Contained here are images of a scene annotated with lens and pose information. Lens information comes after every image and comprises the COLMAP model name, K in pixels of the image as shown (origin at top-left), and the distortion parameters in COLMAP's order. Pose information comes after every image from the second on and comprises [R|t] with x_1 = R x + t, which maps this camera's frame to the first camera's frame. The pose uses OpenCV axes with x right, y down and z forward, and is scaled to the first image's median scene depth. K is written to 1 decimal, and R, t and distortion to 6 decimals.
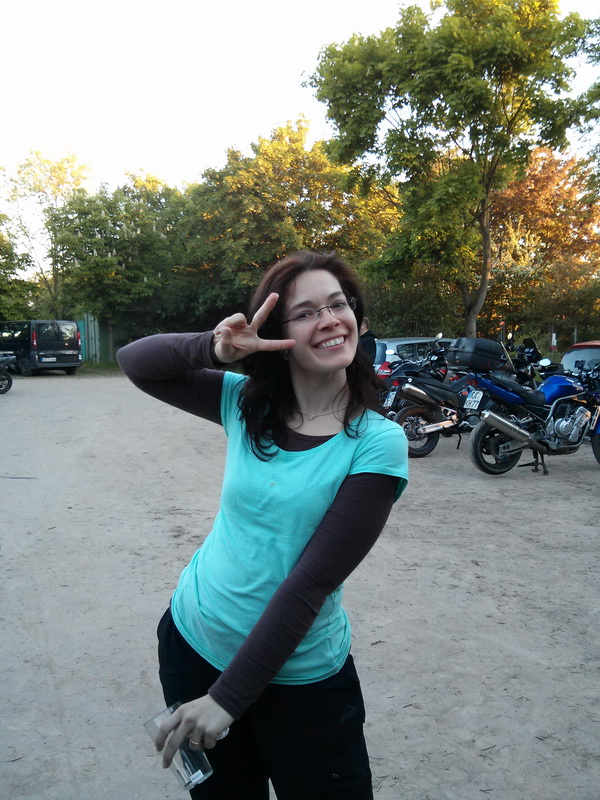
lens RADIAL K [[730.6, 0, 302.3], [0, 730.6, 427.9], [0, 0, 1]] dist [0.060878, -0.235347]
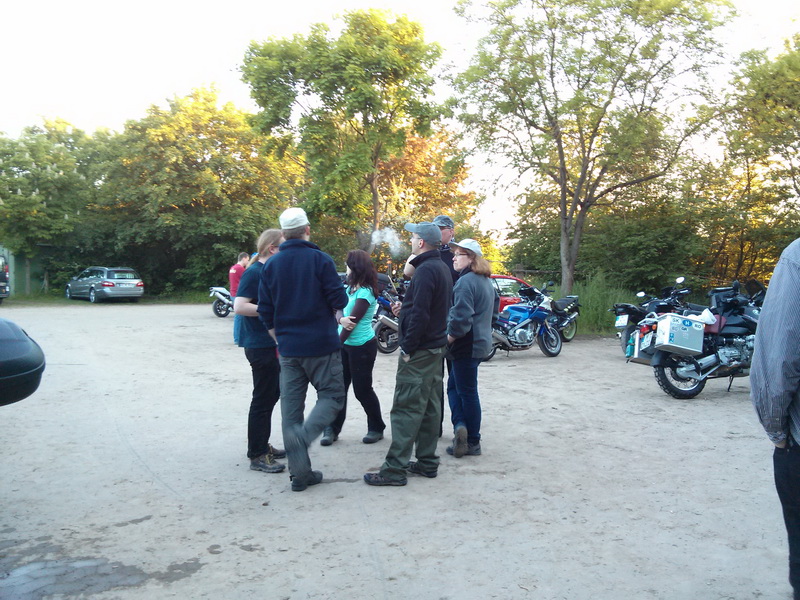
lens RADIAL K [[730.6, 0, 401.0], [0, 730.6, 319.8], [0, 0, 1]] dist [0.060878, -0.235347]
pose [[0.961142, -0.009454, 0.275891, -0.044180], [0.025757, 0.998125, -0.055528, 0.021064], [-0.274849, 0.060476, 0.959584, -0.163935]]
